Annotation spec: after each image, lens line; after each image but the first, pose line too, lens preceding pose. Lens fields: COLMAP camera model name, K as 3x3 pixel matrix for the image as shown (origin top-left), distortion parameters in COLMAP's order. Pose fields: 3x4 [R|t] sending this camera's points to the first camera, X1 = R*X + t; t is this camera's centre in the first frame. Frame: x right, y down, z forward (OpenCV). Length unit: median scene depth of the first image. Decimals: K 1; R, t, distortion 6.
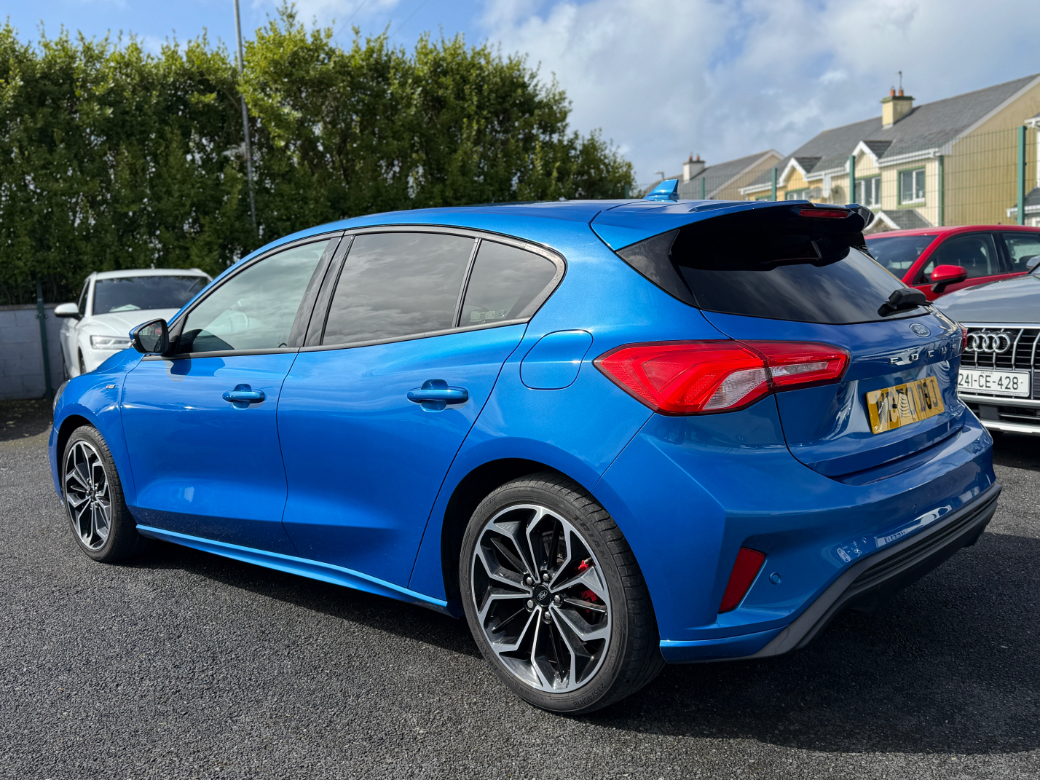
lens RADIAL K [[916.8, 0, 515.9], [0, 916.8, 388.0], [0, 0, 1]] dist [0.056072, -0.013167]
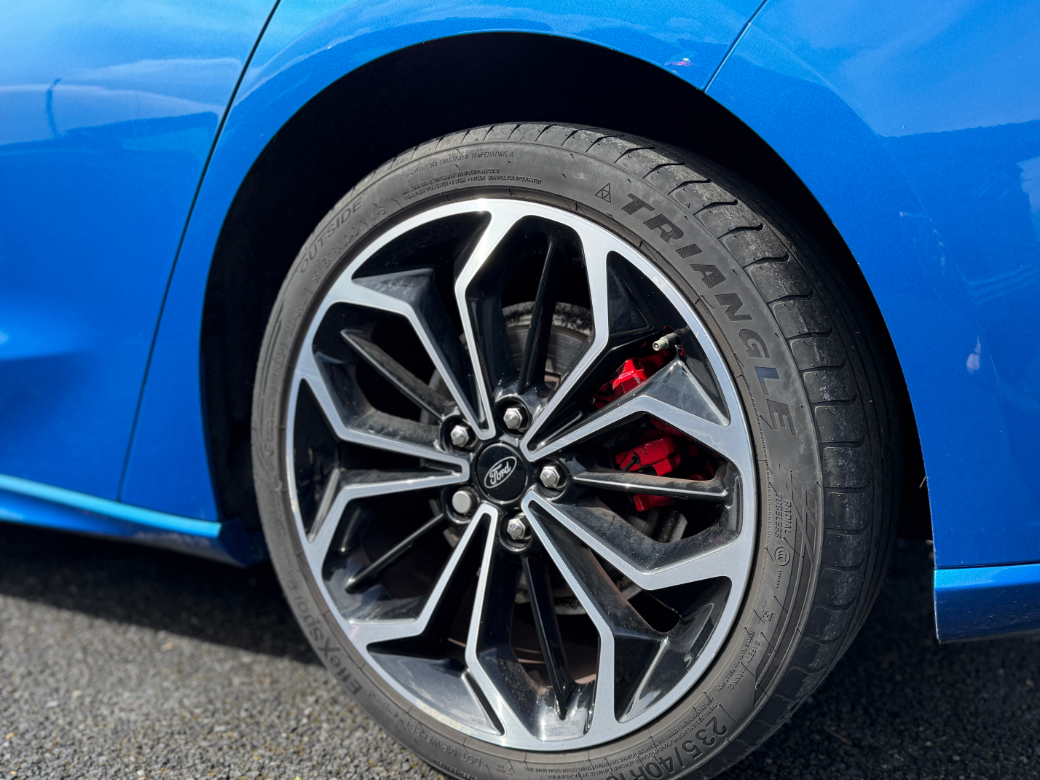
lens RADIAL K [[916.8, 0, 527.5], [0, 916.8, 392.3], [0, 0, 1]] dist [0.056072, -0.013167]
pose [[0.976098, -0.004946, 0.217277, -0.036233], [0.000929, 0.999827, 0.018589, 0.188204], [-0.217331, -0.017943, 0.975933, 0.658224]]
